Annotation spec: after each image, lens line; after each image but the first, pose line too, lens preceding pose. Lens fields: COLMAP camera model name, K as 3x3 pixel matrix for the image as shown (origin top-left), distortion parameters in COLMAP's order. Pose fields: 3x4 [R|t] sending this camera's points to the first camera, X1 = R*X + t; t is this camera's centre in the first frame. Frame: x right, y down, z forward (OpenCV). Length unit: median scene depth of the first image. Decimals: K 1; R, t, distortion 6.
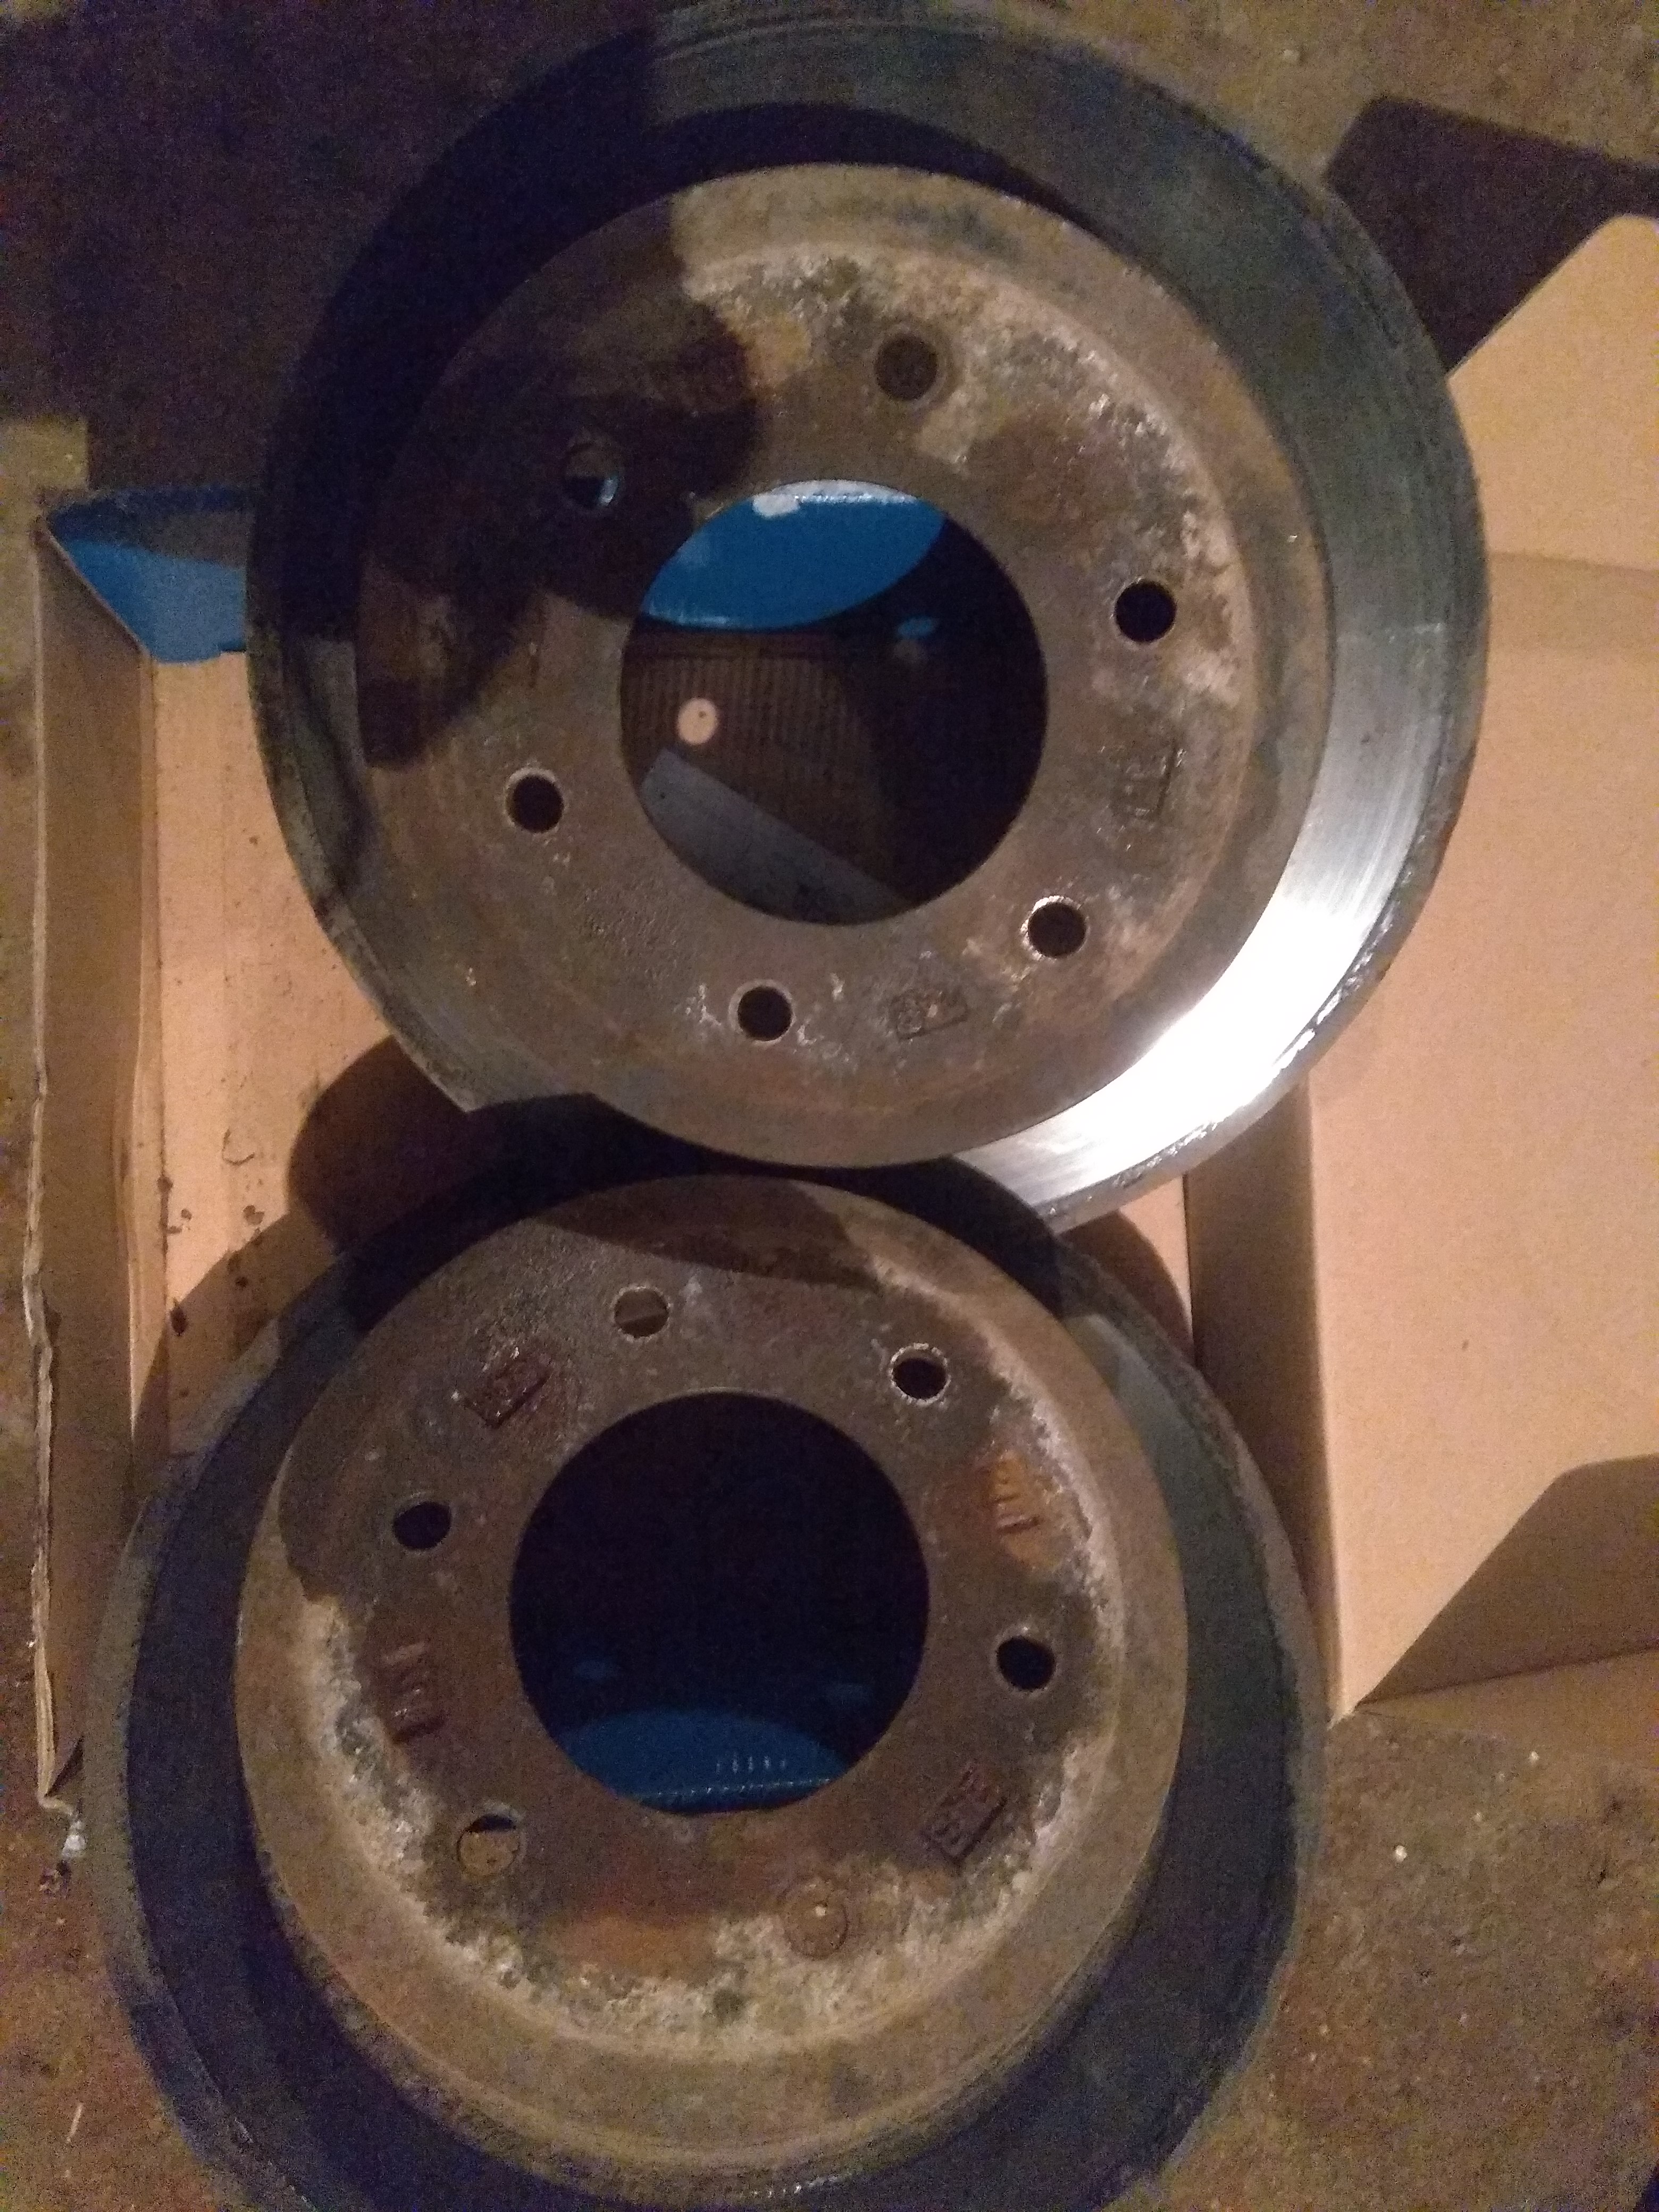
lens RADIAL K [[1669.2, 0, 829.5], [0, 1669.2, 1106.0], [0, 0, 1]] dist [0.067539, -0.121595]
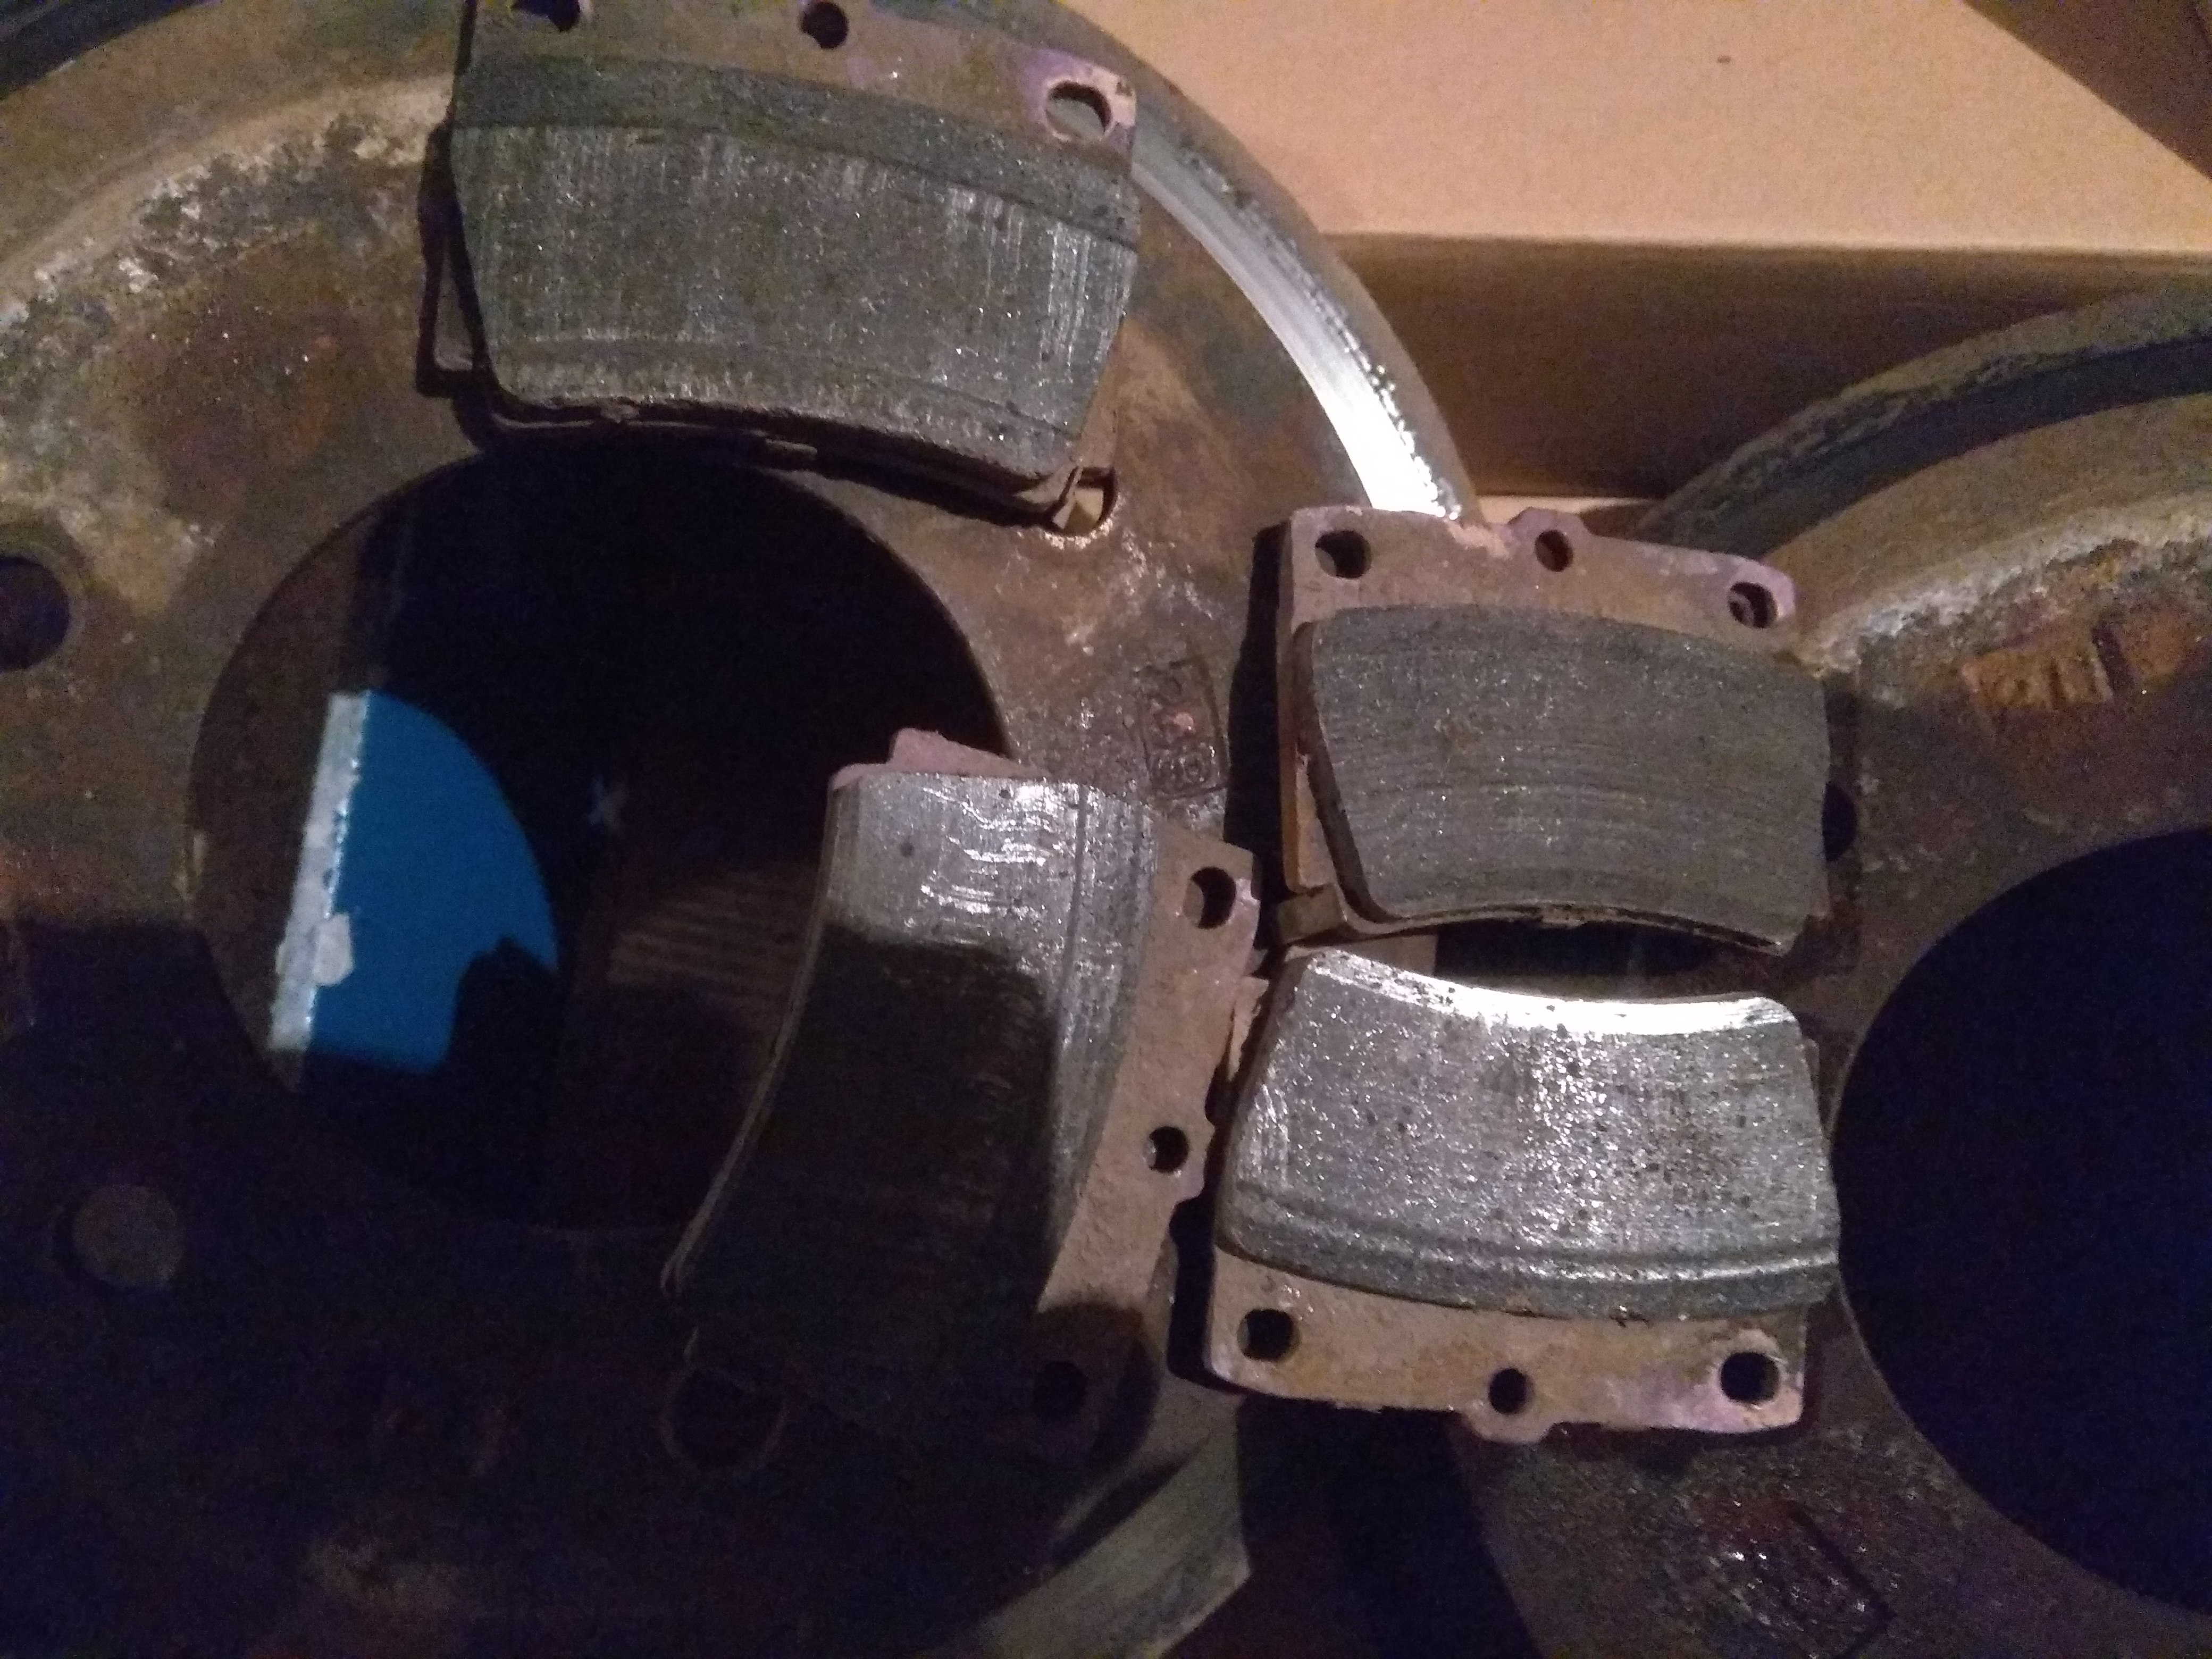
lens RADIAL K [[1669.2, 0, 1091.0], [0, 1669.2, 832.0], [0, 0, 1]] dist [0.067539, -0.121595]
pose [[0.100029, -0.984952, 0.140936, -0.058171], [0.994155, 0.093154, -0.054580, -0.054539], [0.040630, 0.145572, 0.988513, 0.450616]]
